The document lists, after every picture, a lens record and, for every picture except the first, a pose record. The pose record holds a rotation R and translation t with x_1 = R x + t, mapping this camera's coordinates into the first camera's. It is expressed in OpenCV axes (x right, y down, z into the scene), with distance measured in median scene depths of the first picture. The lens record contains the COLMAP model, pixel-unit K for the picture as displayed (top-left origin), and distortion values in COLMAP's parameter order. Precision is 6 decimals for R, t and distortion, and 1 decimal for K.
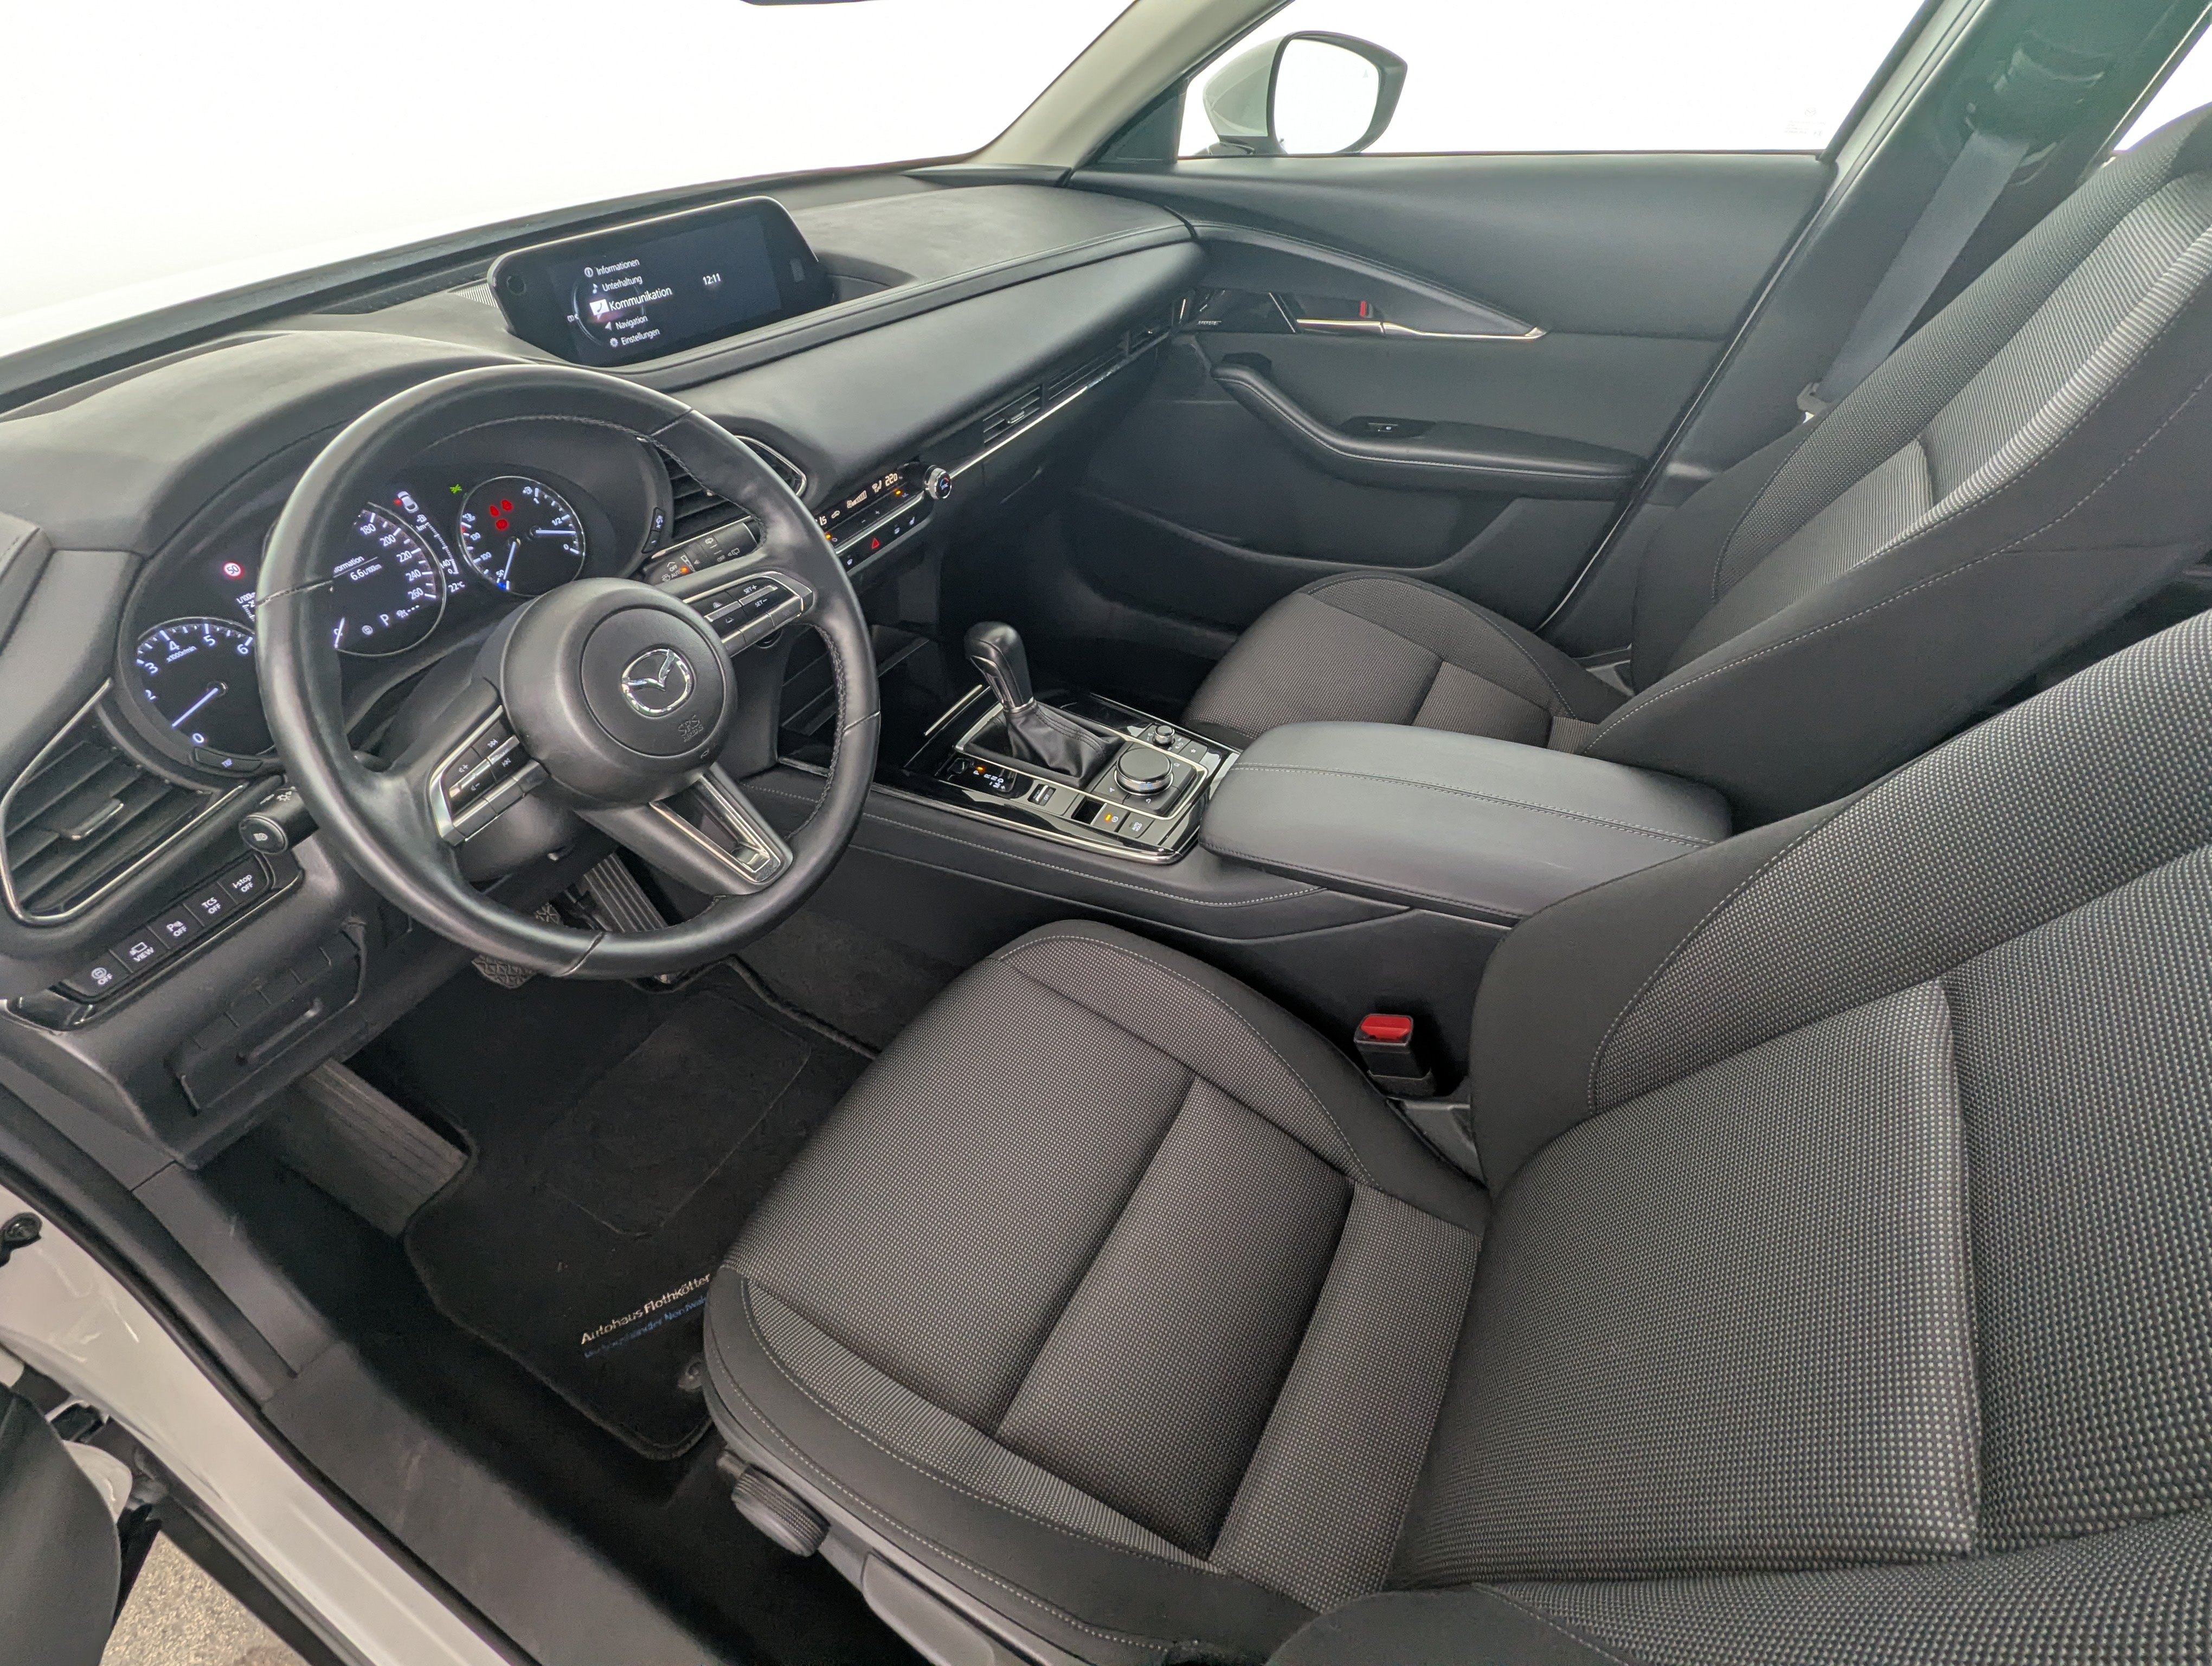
lens RADIAL K [[1043.8, 0, 1102.4], [0, 1043.8, 835.6], [0, 0, 1]] dist [-0.002733, -0.000537]
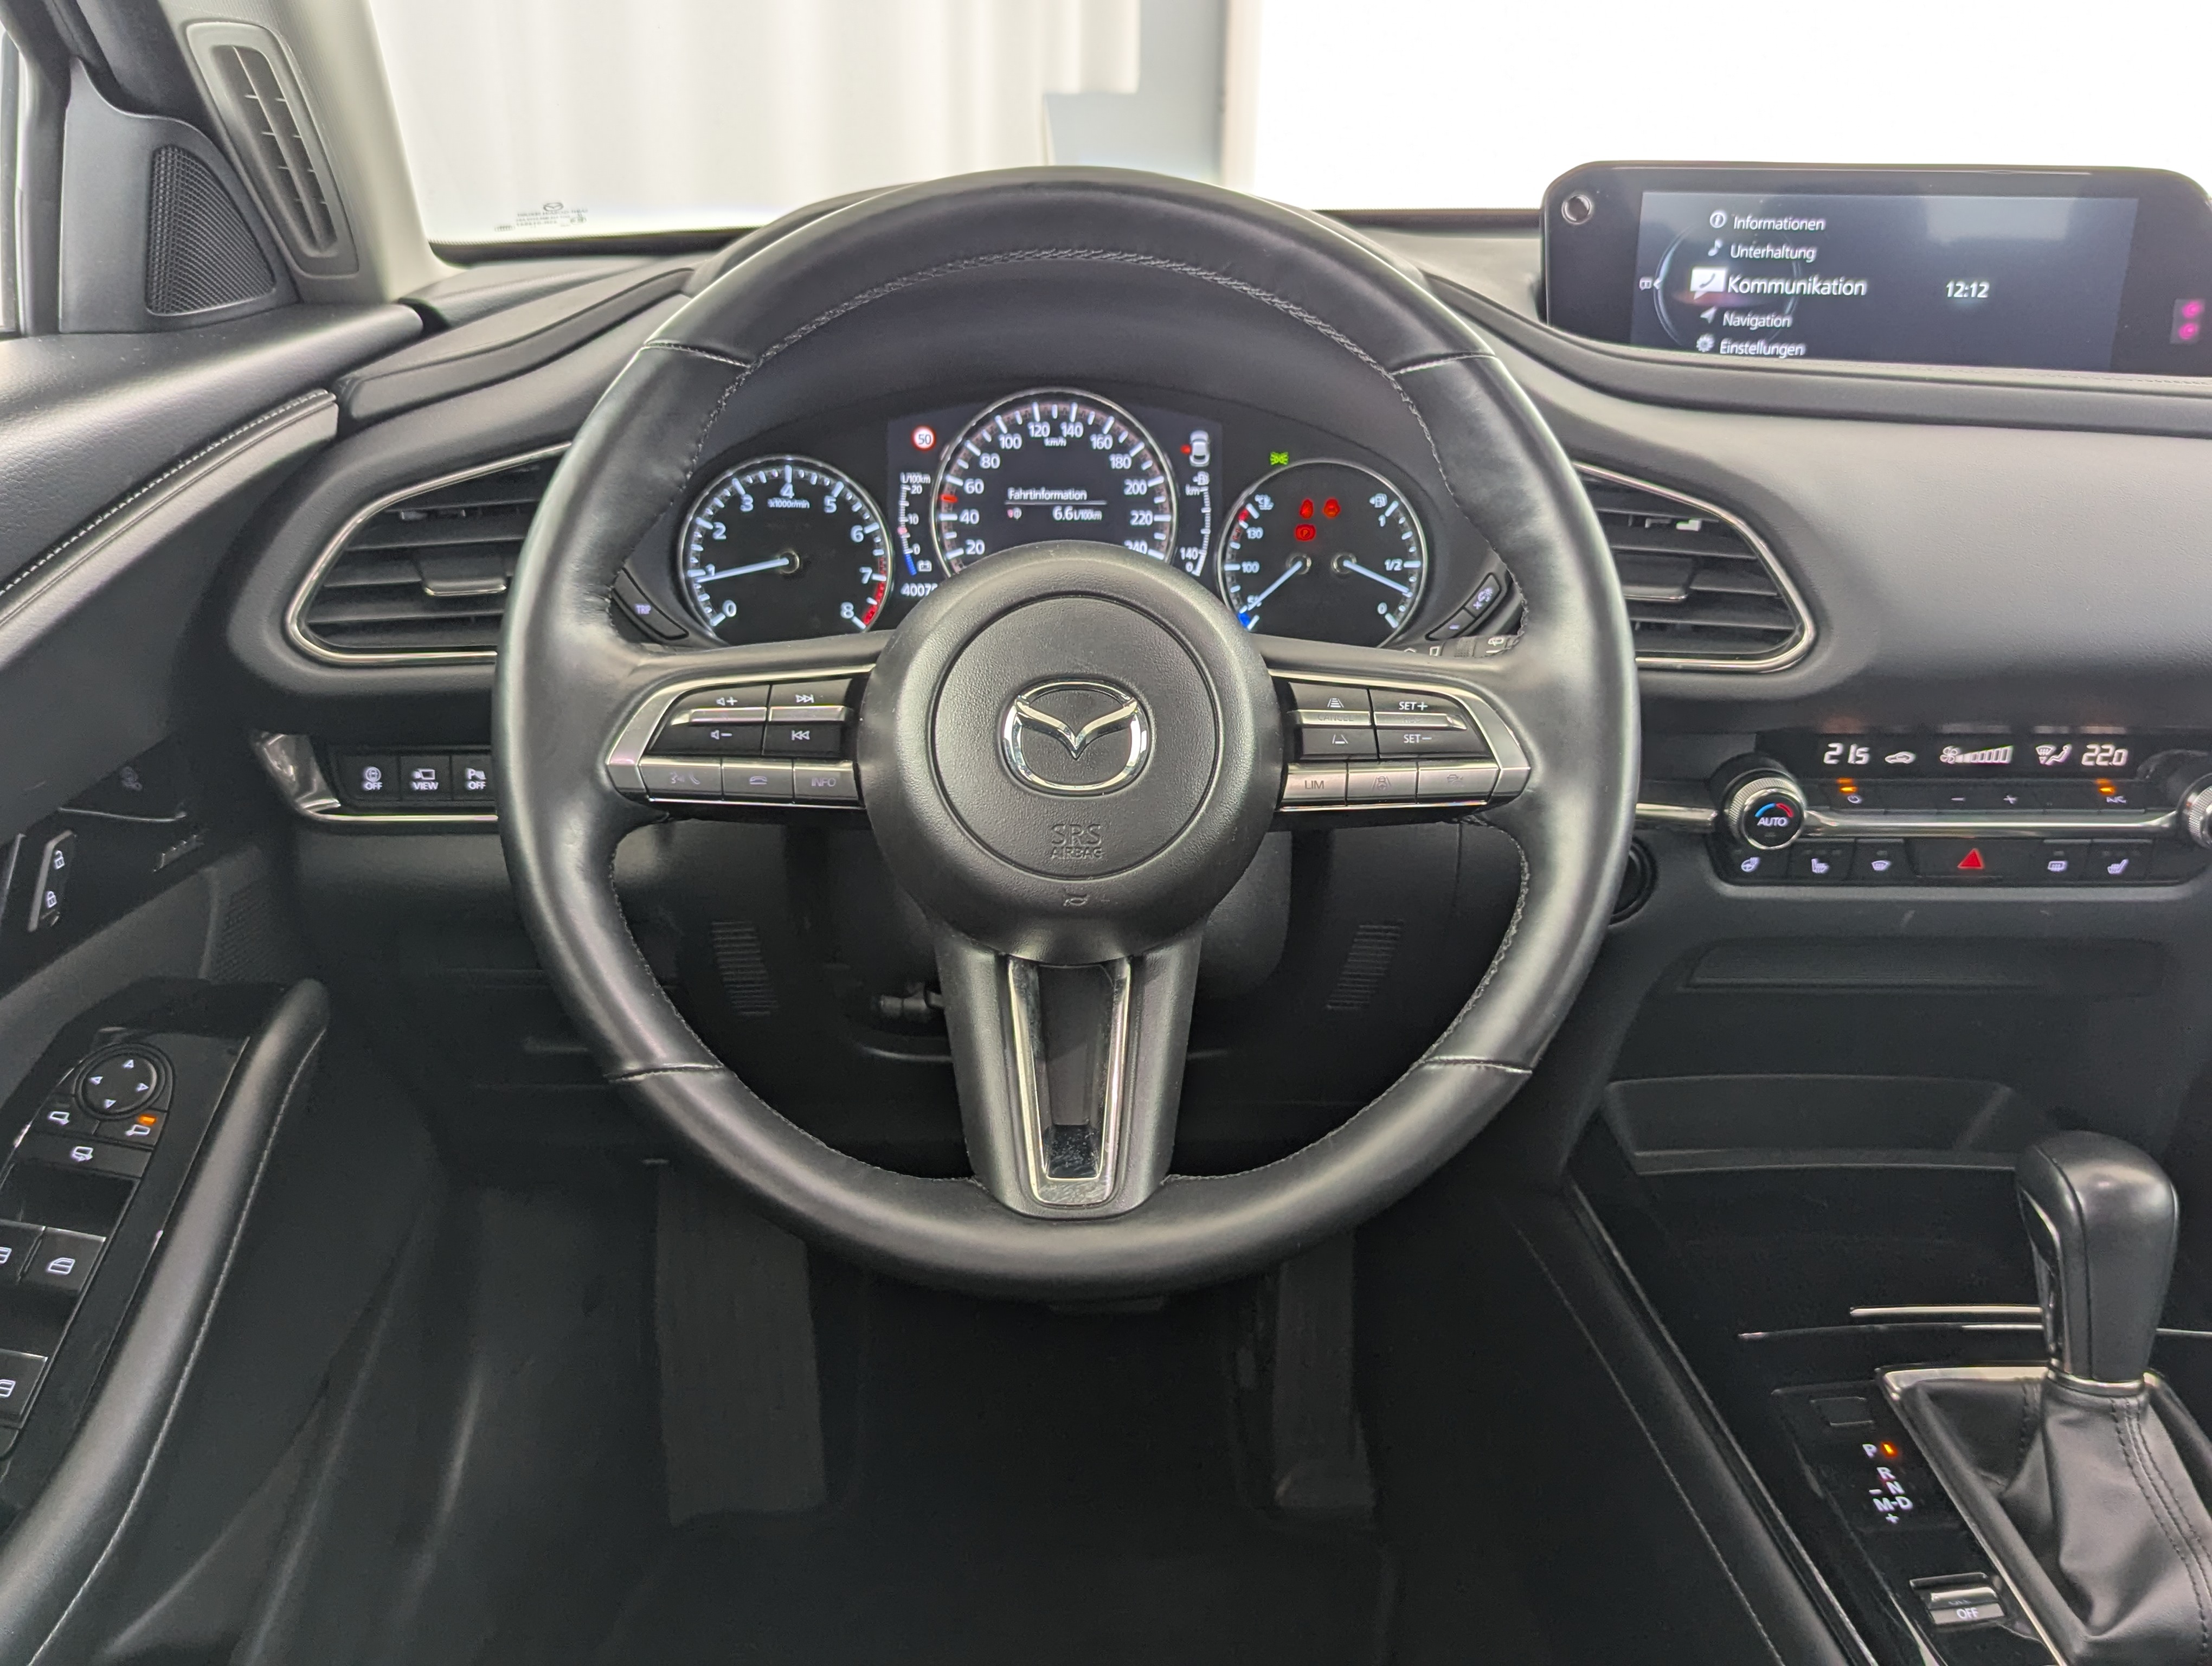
lens RADIAL K [[1987.5, 0, 1108.6], [0, 1987.5, 805.5], [0, 0, 1]] dist [0.048074, -0.049860]
pose [[0.515129, 0.345355, -0.784456, 0.262815], [-0.592252, 0.805013, -0.034510, -0.069245], [0.619580, 0.482373, 0.619223, 0.300719]]
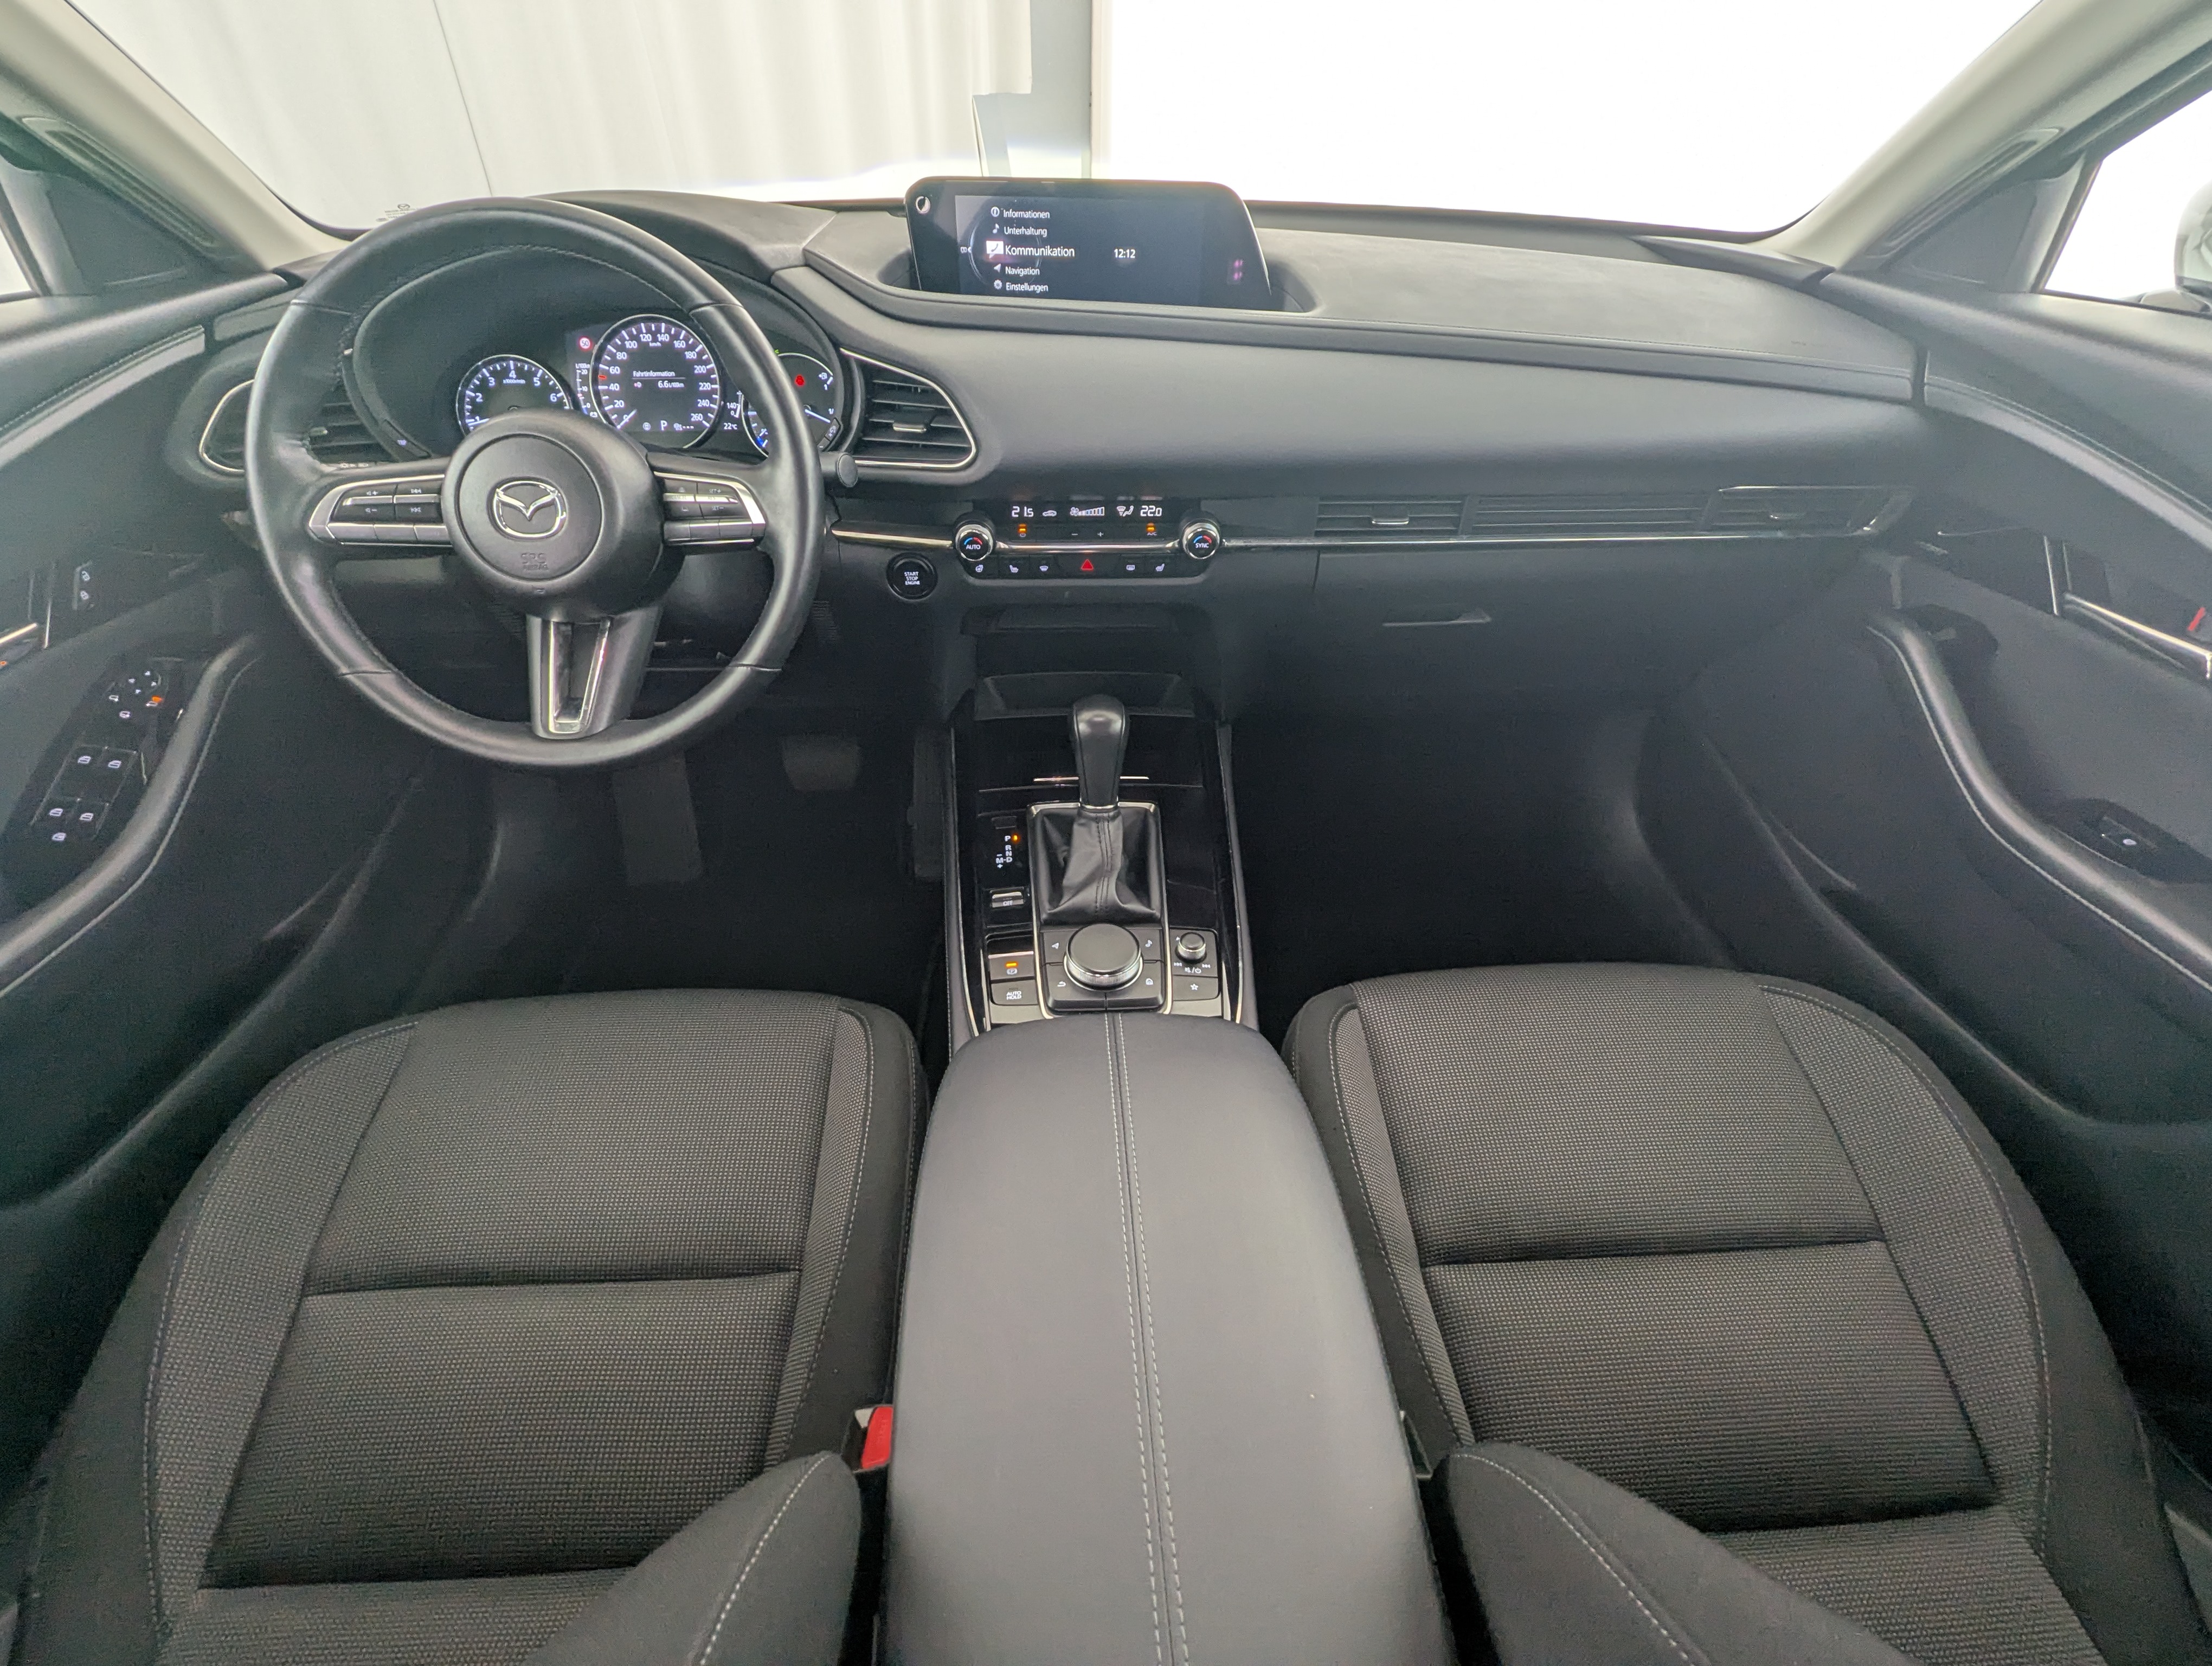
lens RADIAL K [[1043.8, 0, 1097.8], [0, 1043.8, 836.1], [0, 0, 1]] dist [-0.002733, -0.000537]
pose [[0.524671, 0.542133, -0.656363, 0.546352], [-0.583693, 0.790335, 0.186207, -0.303174], [0.619695, 0.285417, 0.731105, 0.486525]]
